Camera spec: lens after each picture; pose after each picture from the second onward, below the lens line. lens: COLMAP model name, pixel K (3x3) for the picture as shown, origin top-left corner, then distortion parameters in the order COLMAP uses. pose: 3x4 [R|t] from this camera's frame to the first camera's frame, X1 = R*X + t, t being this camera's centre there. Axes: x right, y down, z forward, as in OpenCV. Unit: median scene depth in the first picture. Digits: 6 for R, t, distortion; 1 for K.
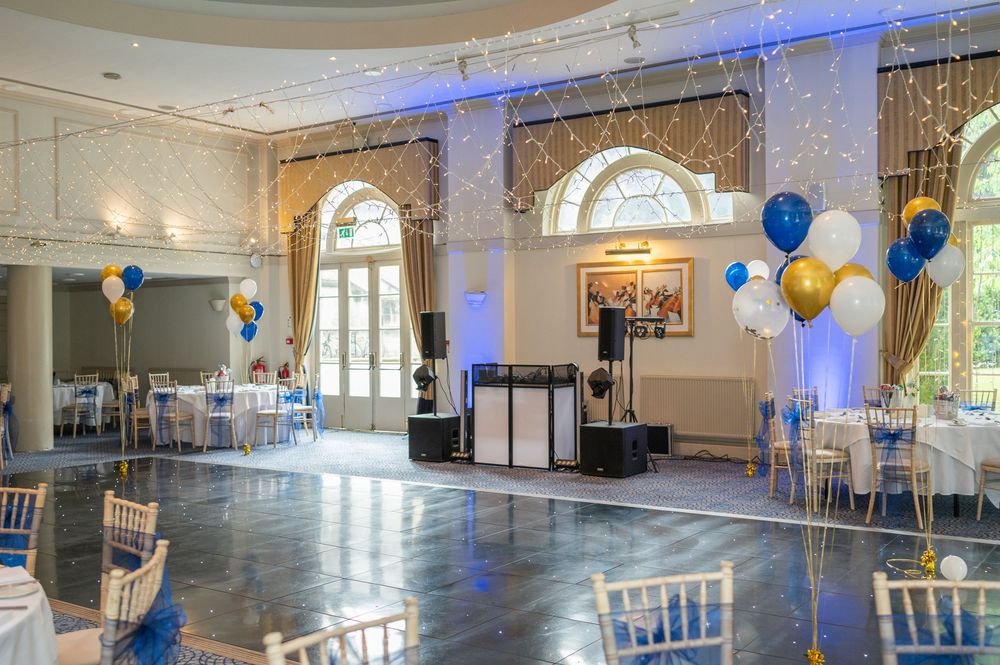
lens RADIAL K [[1004.8, 0, 503.0], [0, 1004.8, 356.3], [0, 0, 1]] dist [0.006524, 0.000000]
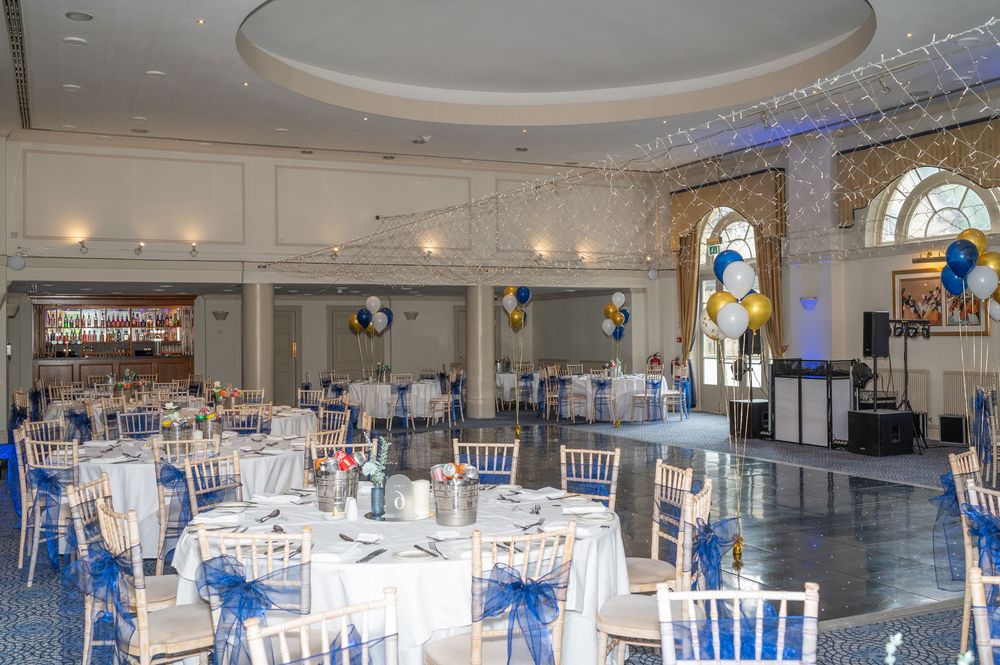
lens RADIAL K [[1004.8, 0, 499.9], [0, 1004.8, 331.0], [0, 0, 1]] dist [0.006524, 0.000000]
pose [[0.860370, -0.003144, -0.509660, 0.278978], [-0.008862, 0.999738, -0.021128, 0.002576], [0.509592, 0.022694, 0.860117, -0.198229]]
